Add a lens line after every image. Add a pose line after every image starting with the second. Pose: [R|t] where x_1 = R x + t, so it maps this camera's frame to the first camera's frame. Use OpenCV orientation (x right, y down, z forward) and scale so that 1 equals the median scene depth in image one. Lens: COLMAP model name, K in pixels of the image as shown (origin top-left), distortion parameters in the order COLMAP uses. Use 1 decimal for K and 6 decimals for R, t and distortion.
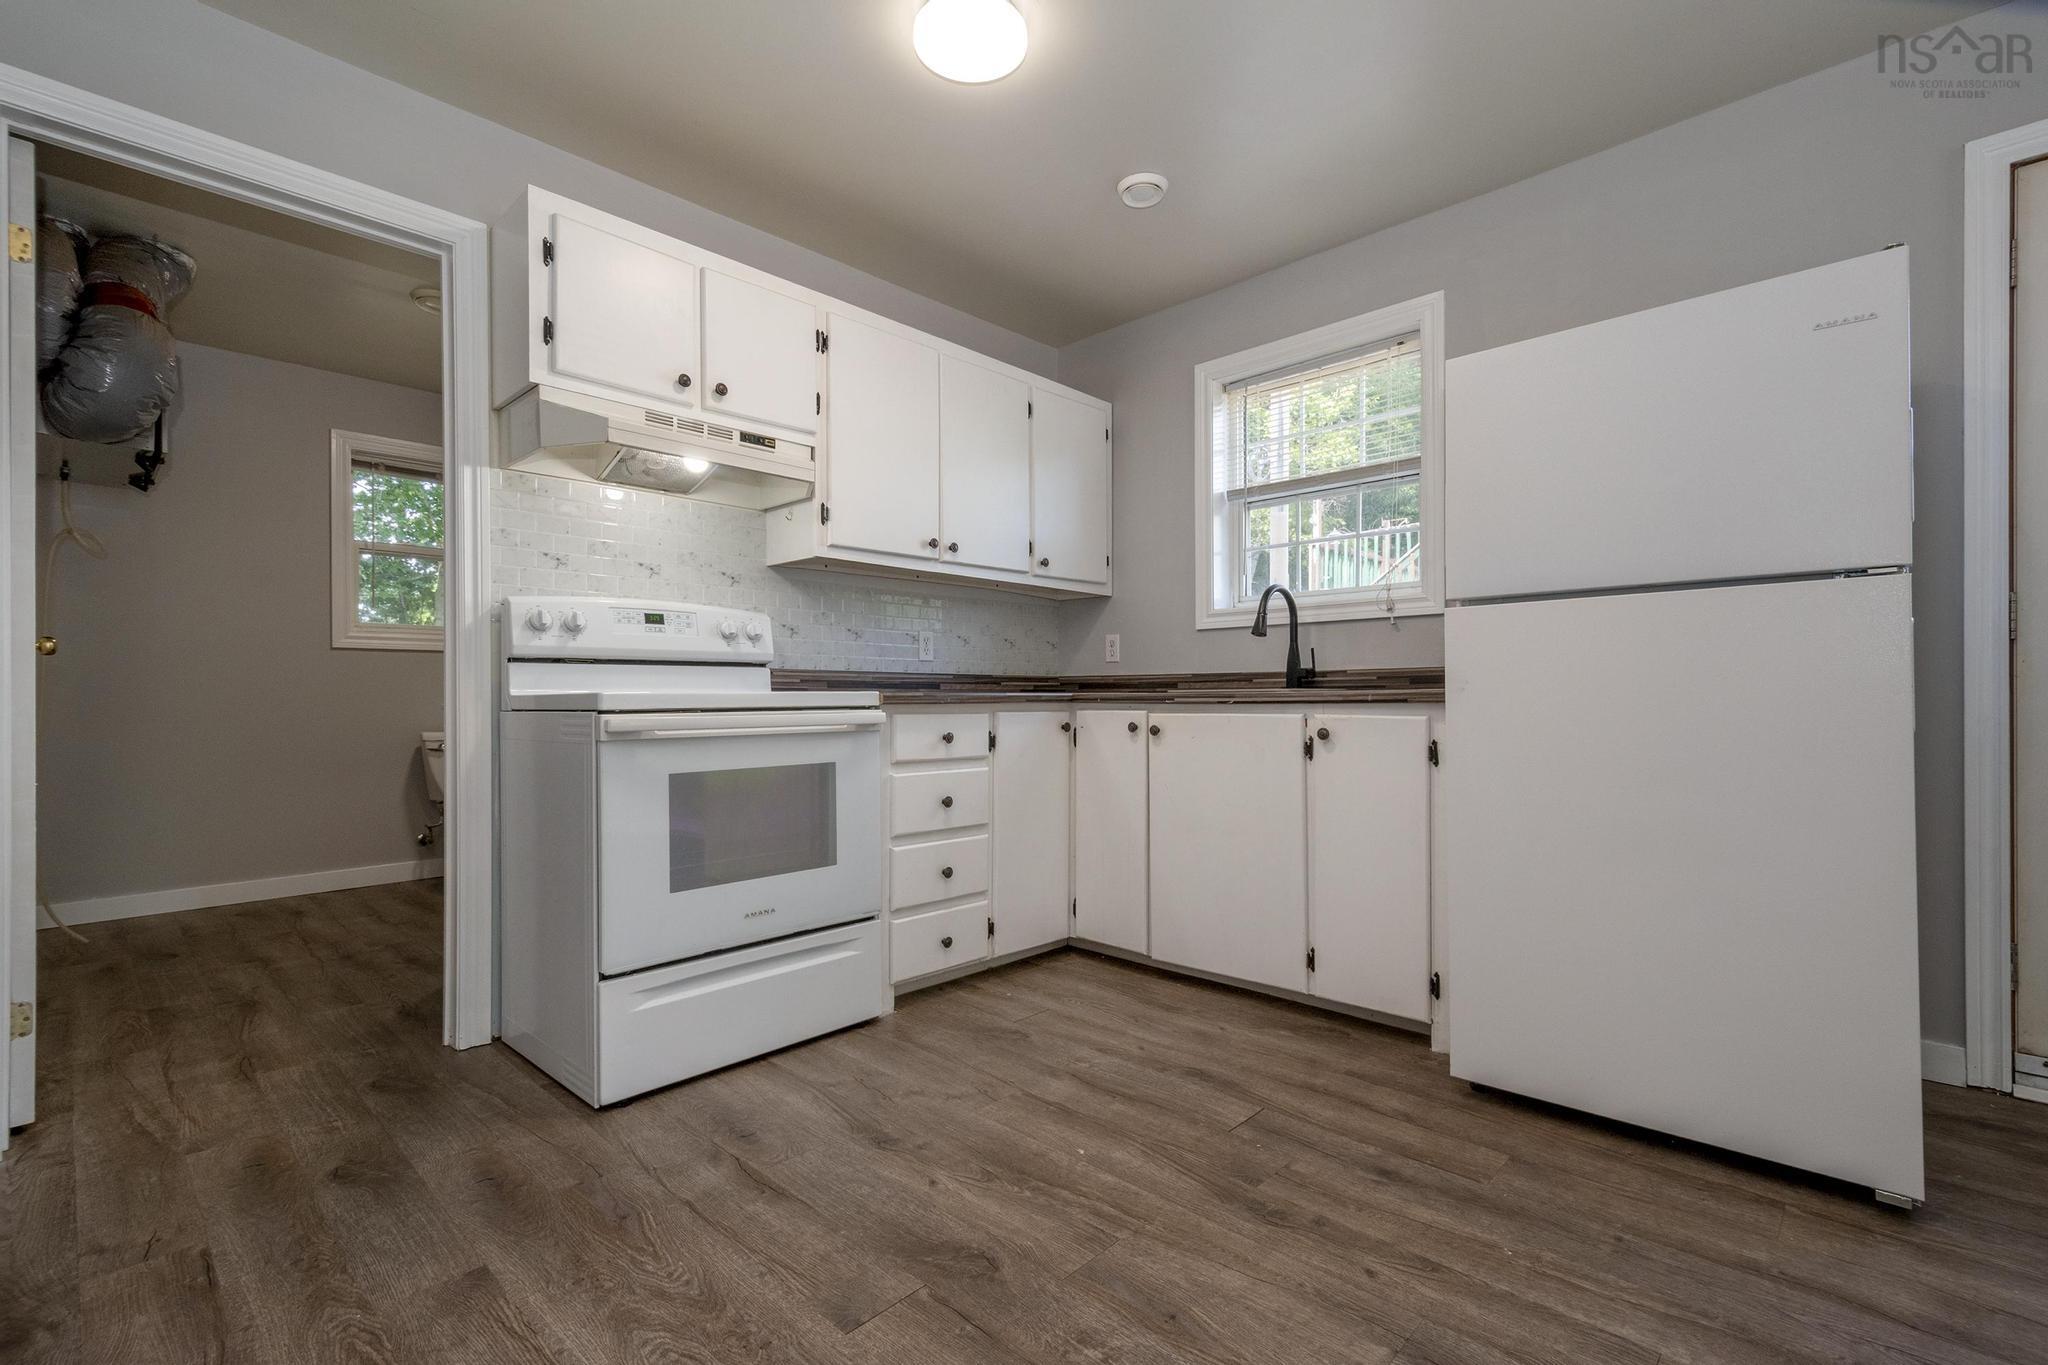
lens RADIAL K [[902.2, 0, 1038.9], [0, 902.2, 698.0], [0, 0, 1]] dist [0.008655, -0.002625]
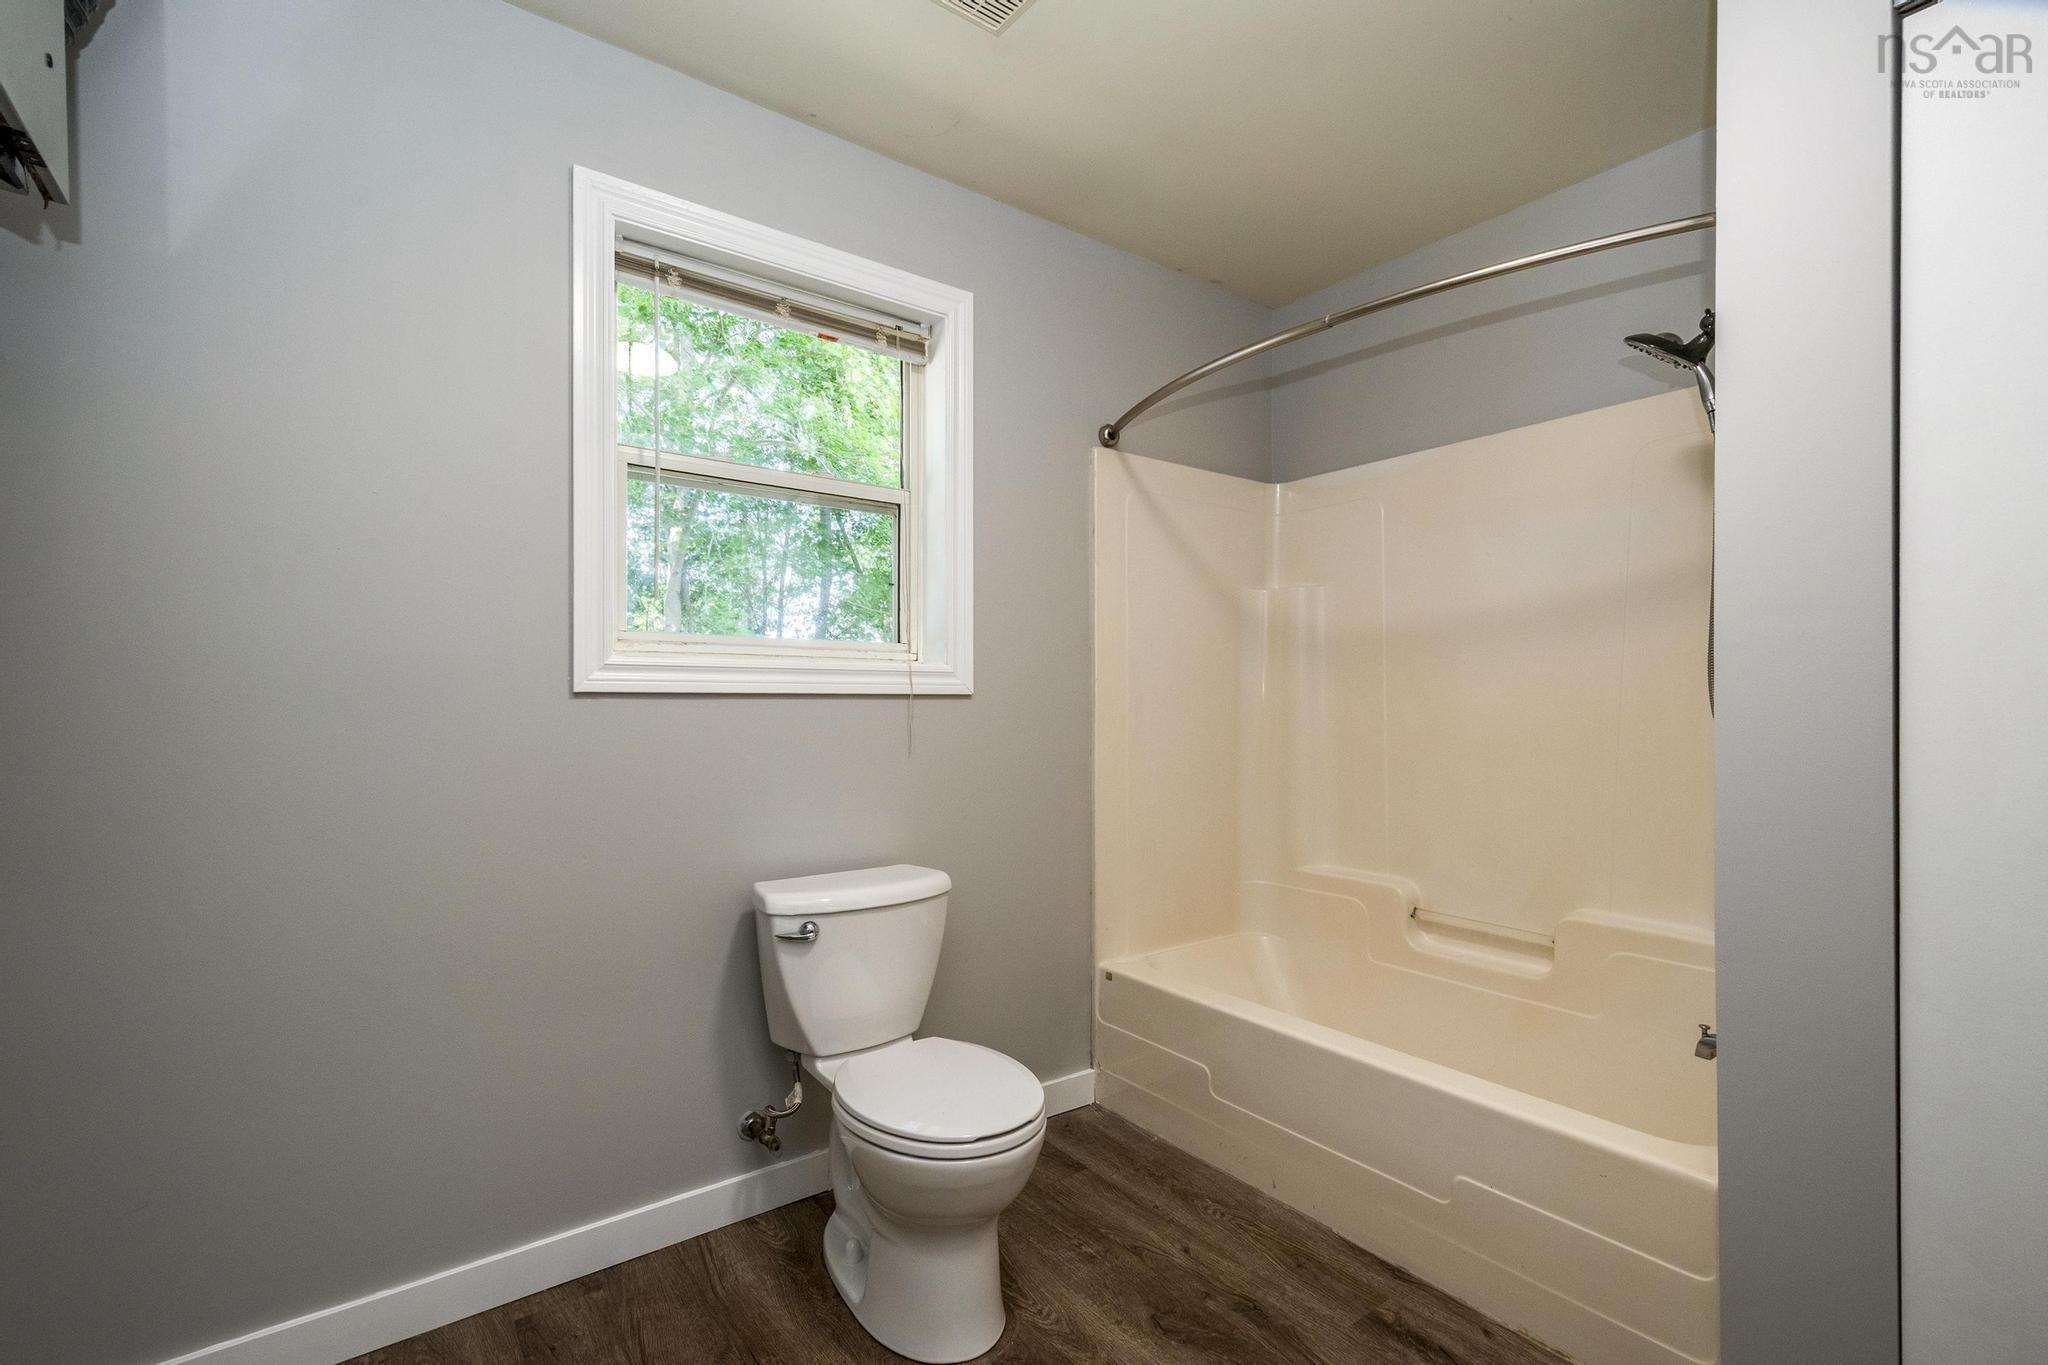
lens RADIAL K [[902.2, 0, 1031.2], [0, 902.2, 686.8], [0, 0, 1]] dist [0.008655, -0.002625]
pose [[0.985379, 0.003298, -0.170342, -0.903236], [-0.004439, 0.999970, -0.006317, -0.100802], [0.170316, 0.006980, 0.985365, 1.127659]]
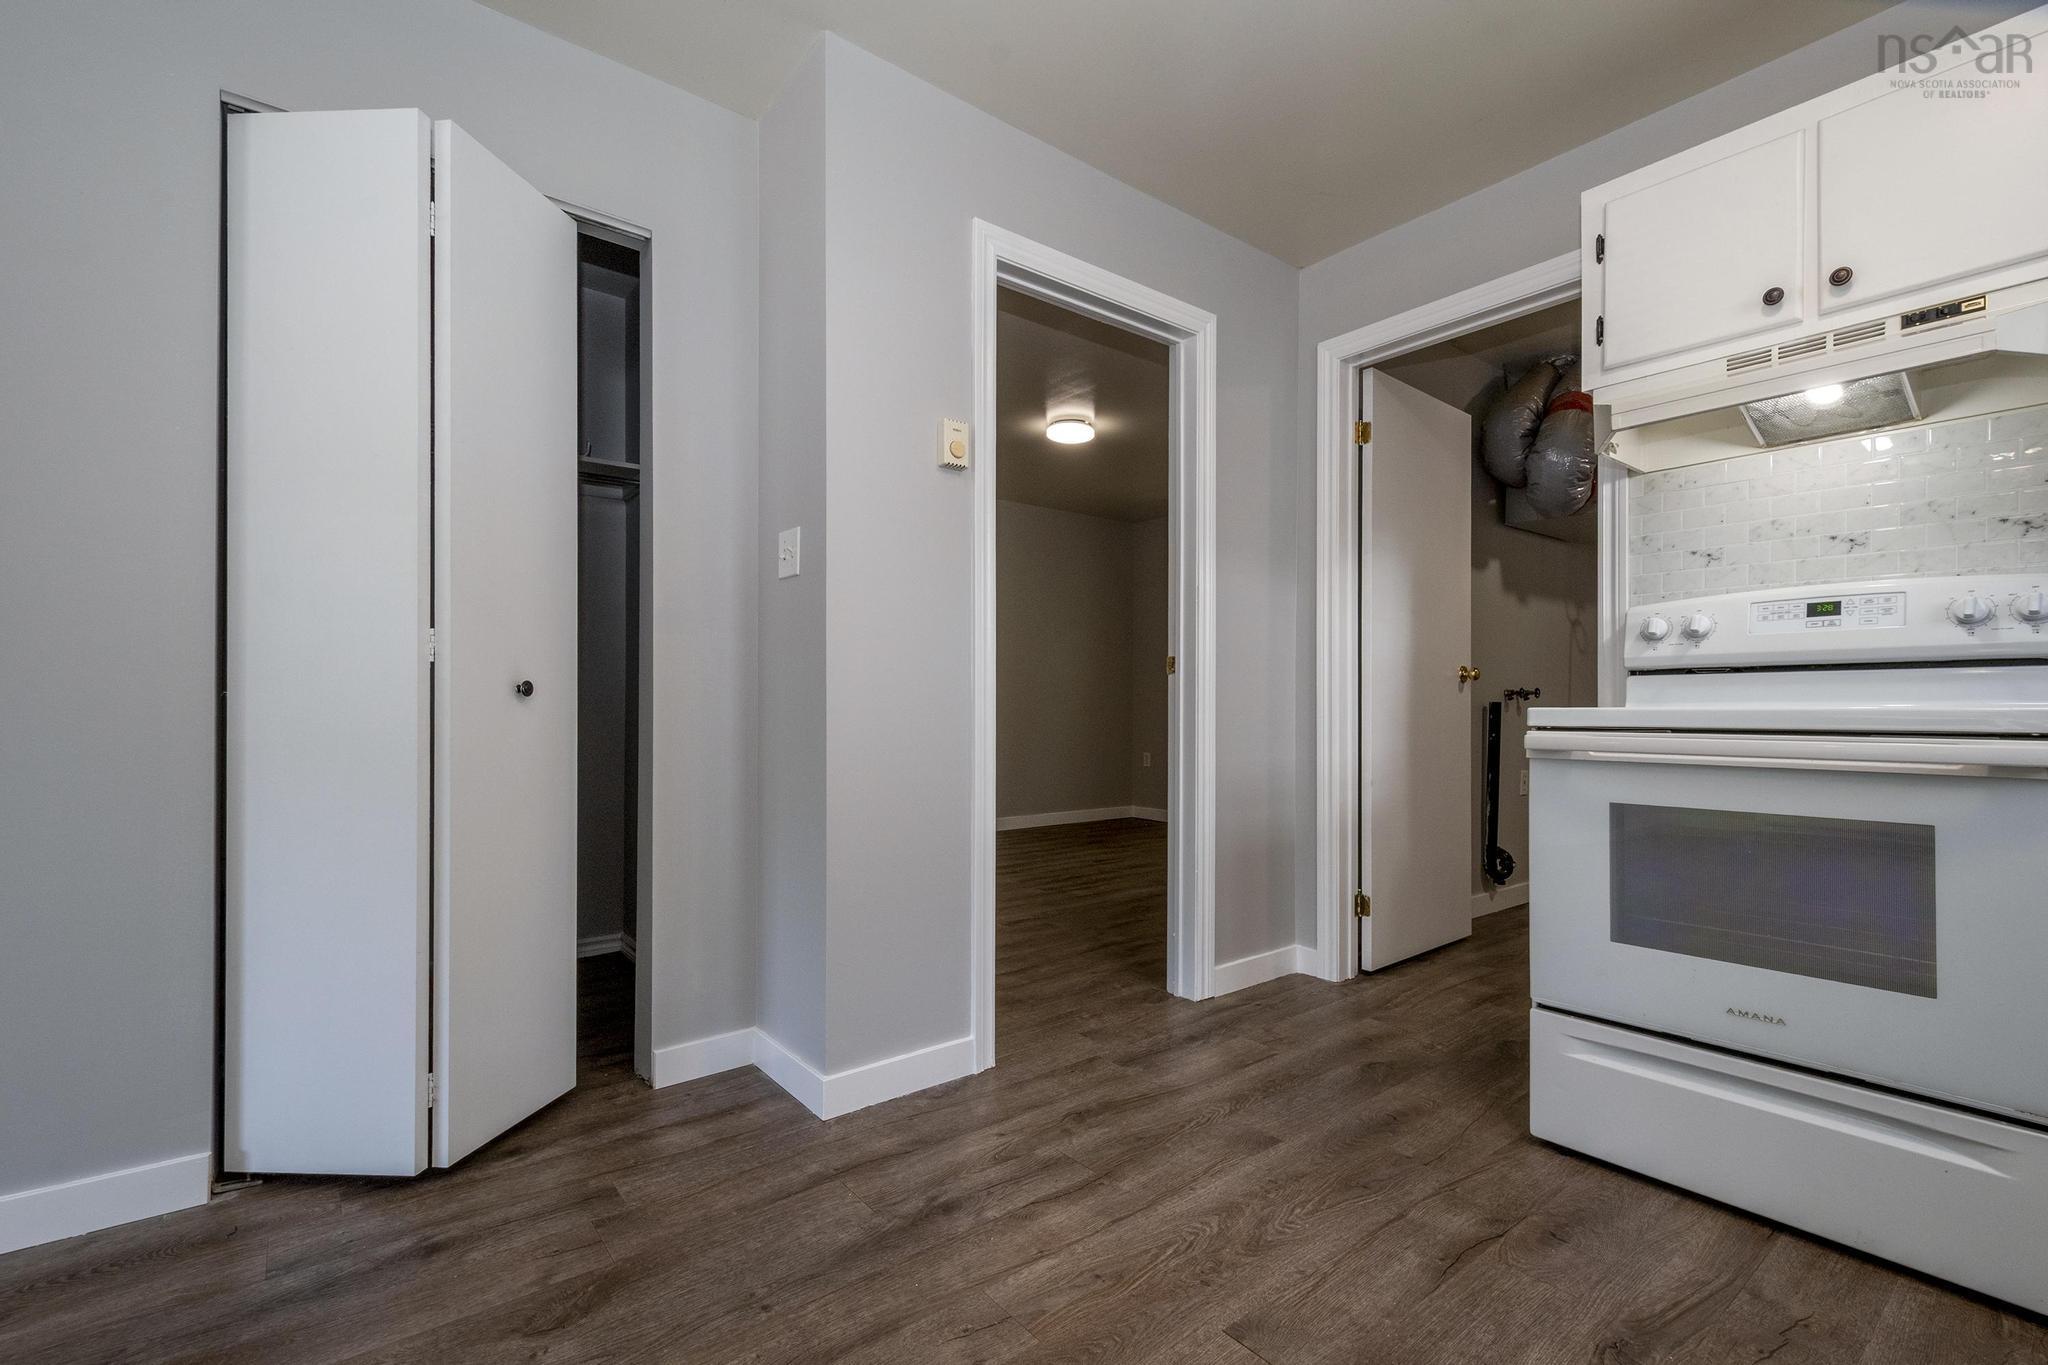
lens RADIAL K [[902.2, 0, 1035.0], [0, 902.2, 701.9], [0, 0, 1]] dist [0.008655, -0.002625]
pose [[-0.142981, -0.001669, -0.989724, 0.460223], [-0.002178, 0.999997, -0.001371, -0.008846], [0.989723, 0.001960, -0.142984, 0.507640]]
